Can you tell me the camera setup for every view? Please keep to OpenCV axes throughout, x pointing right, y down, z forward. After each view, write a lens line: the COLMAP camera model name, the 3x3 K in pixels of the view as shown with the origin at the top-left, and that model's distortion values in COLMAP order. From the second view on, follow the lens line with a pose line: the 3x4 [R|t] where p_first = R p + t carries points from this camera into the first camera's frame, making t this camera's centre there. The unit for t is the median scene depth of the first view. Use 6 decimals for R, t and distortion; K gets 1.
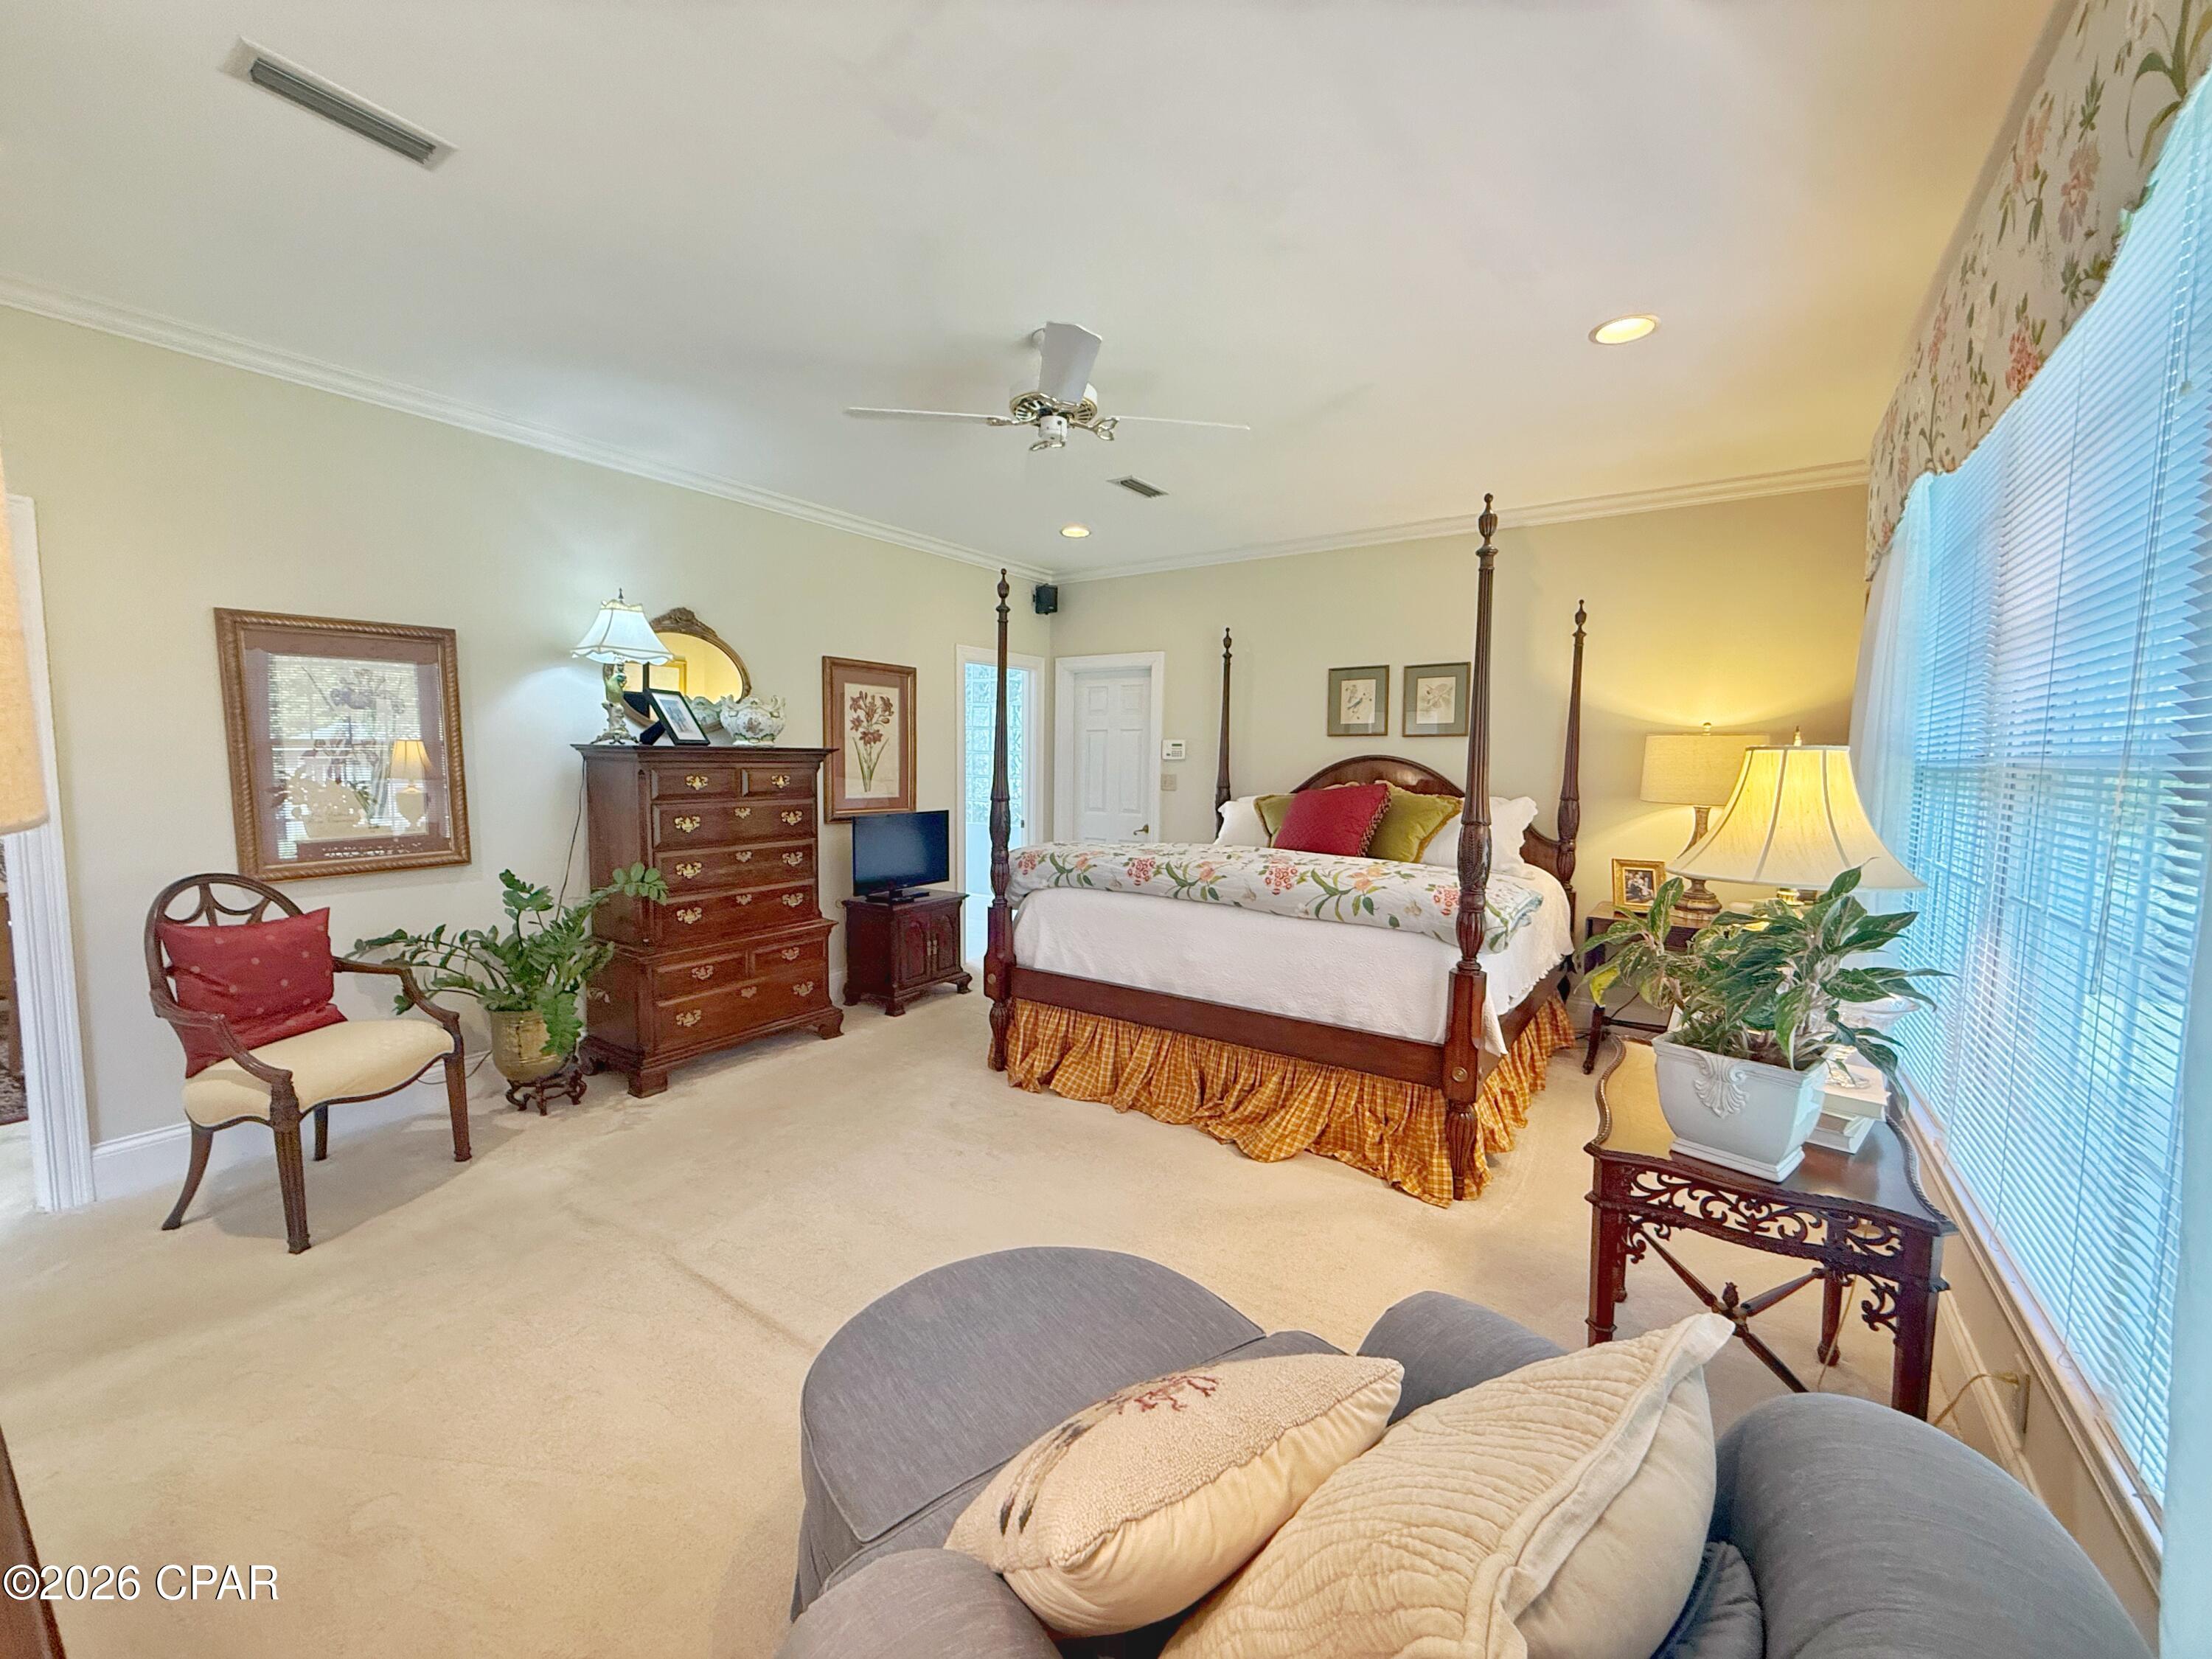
lens RADIAL K [[882.0, 0, 1100.9], [0, 882.0, 833.4], [0, 0, 1]] dist [-0.003361, 0.000839]
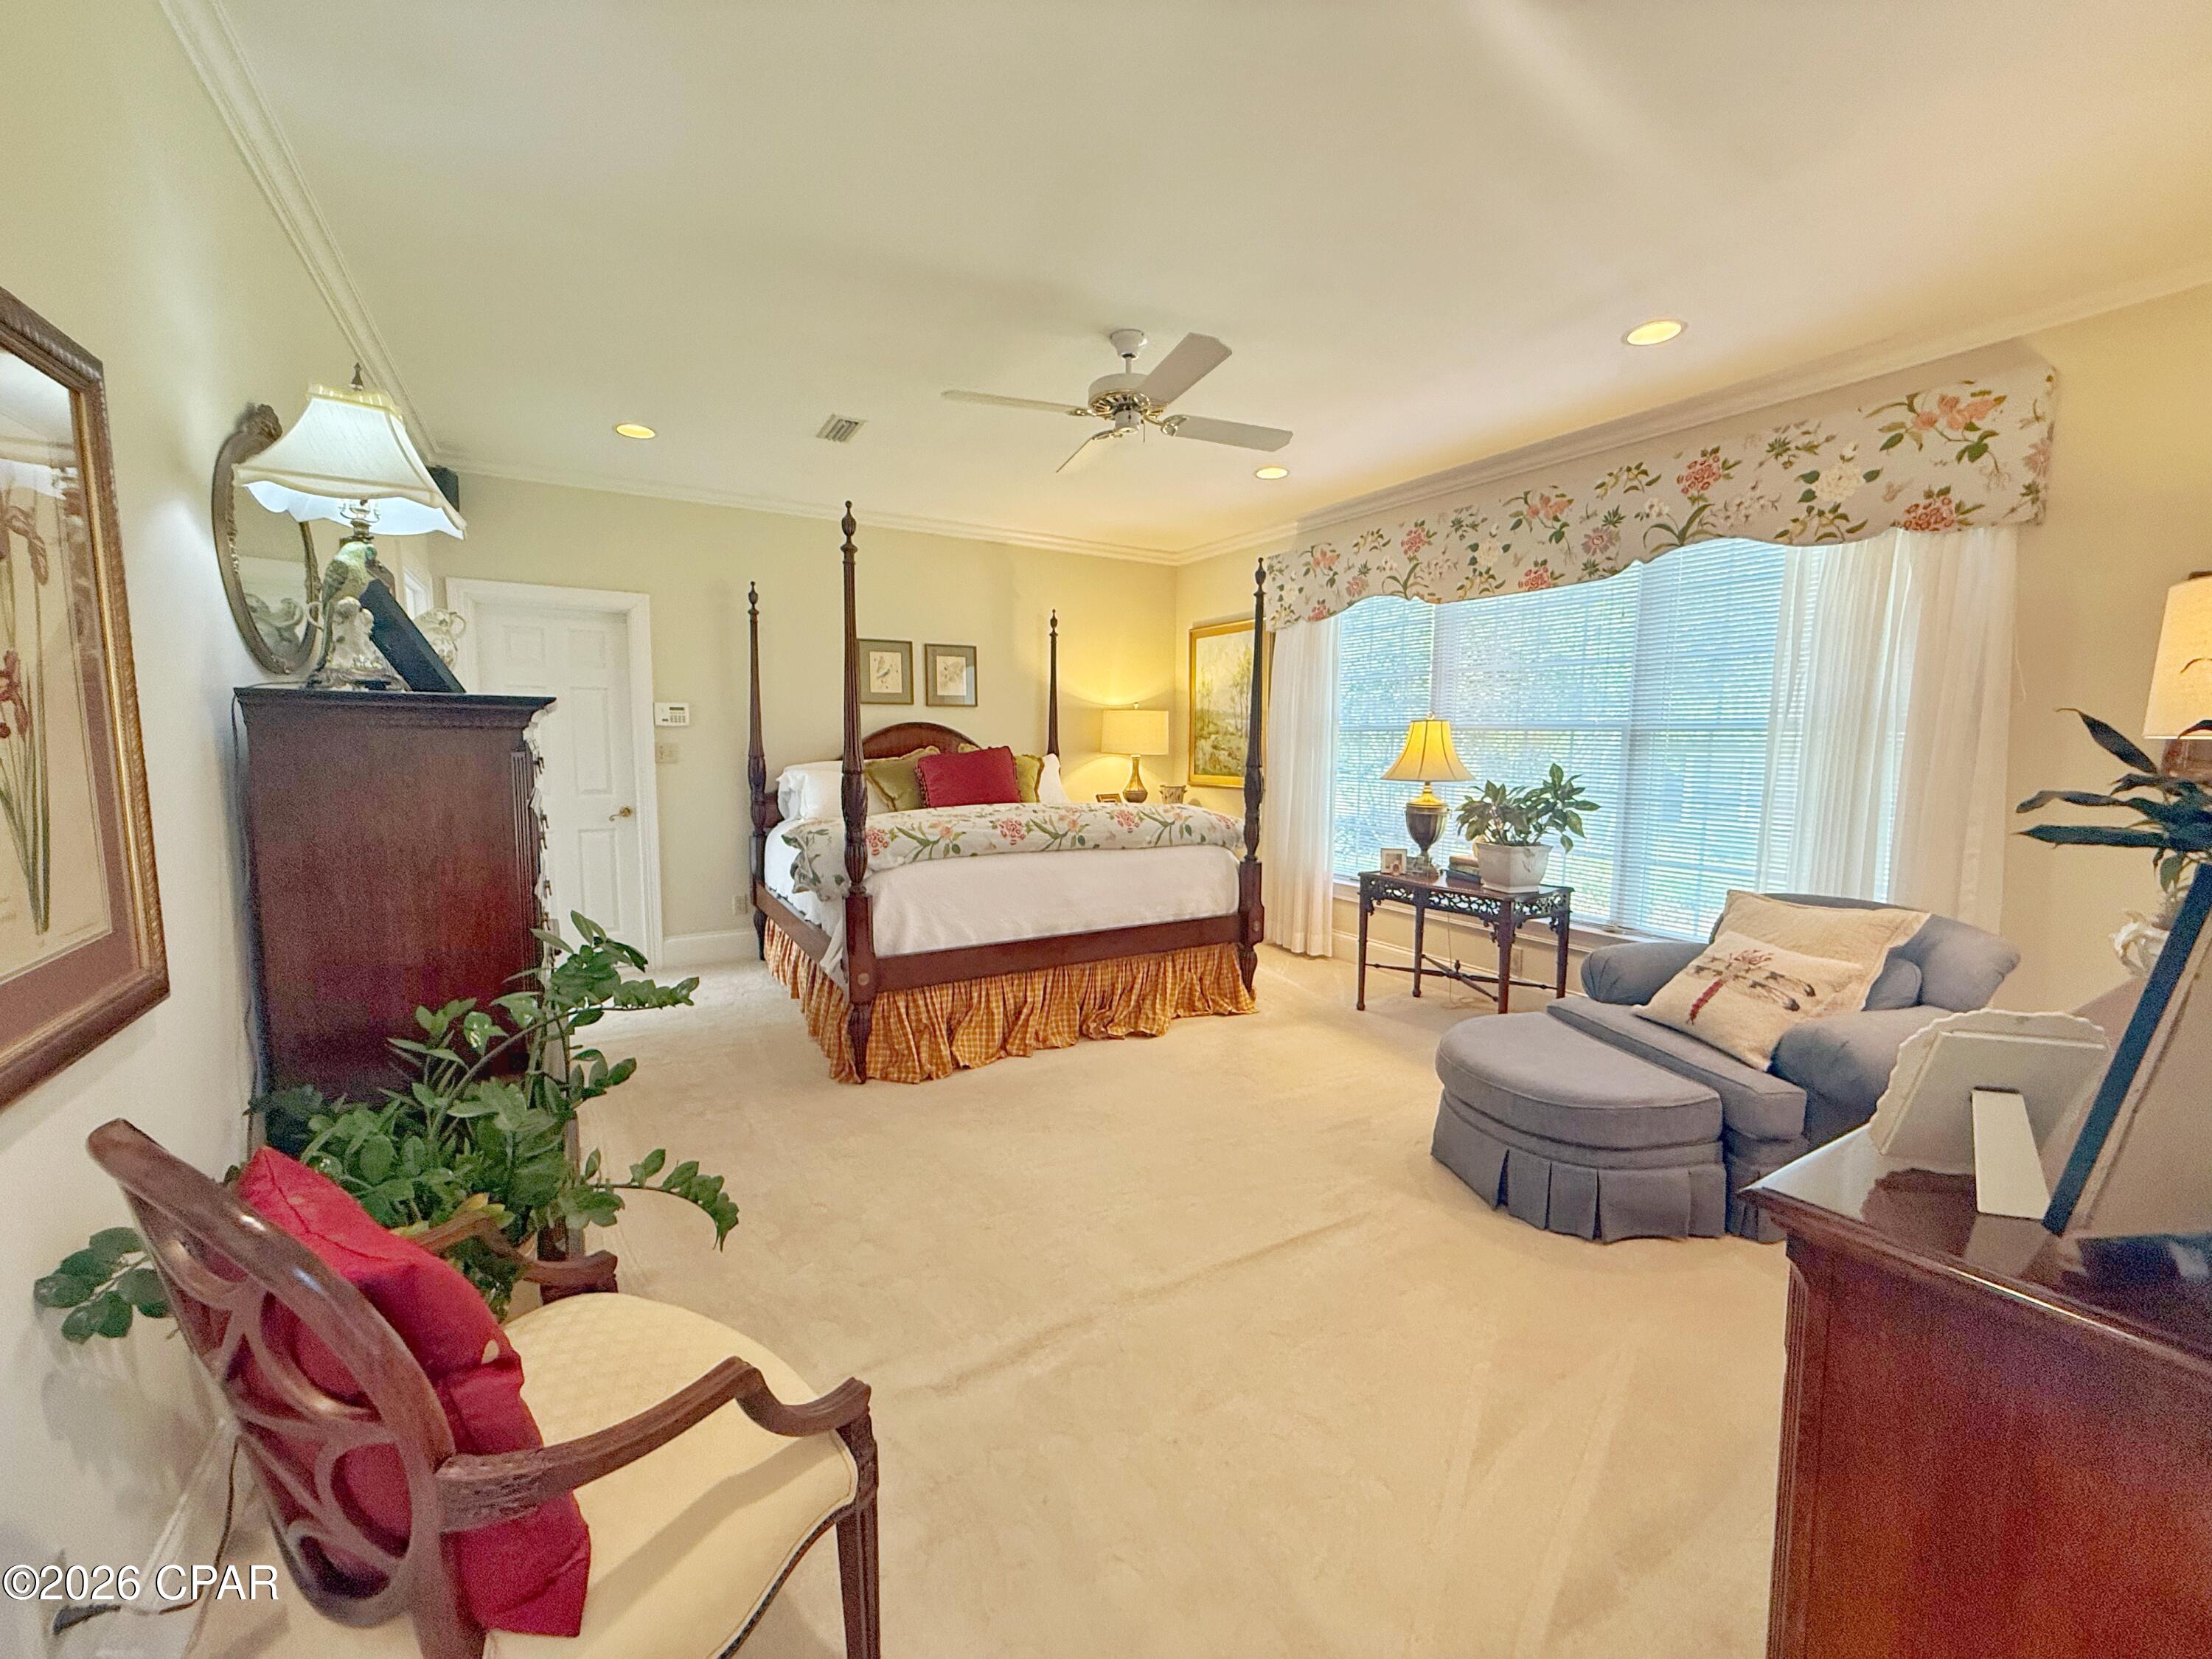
lens RADIAL K [[882.0, 0, 1106.6], [0, 882.0, 827.7], [0, 0, 1]] dist [-0.003361, 0.000839]
pose [[0.407925, -0.102617, 0.907230, -0.835424], [0.077113, 0.993986, 0.077757, -0.033646], [-0.909753, 0.038240, 0.413385, 0.443187]]
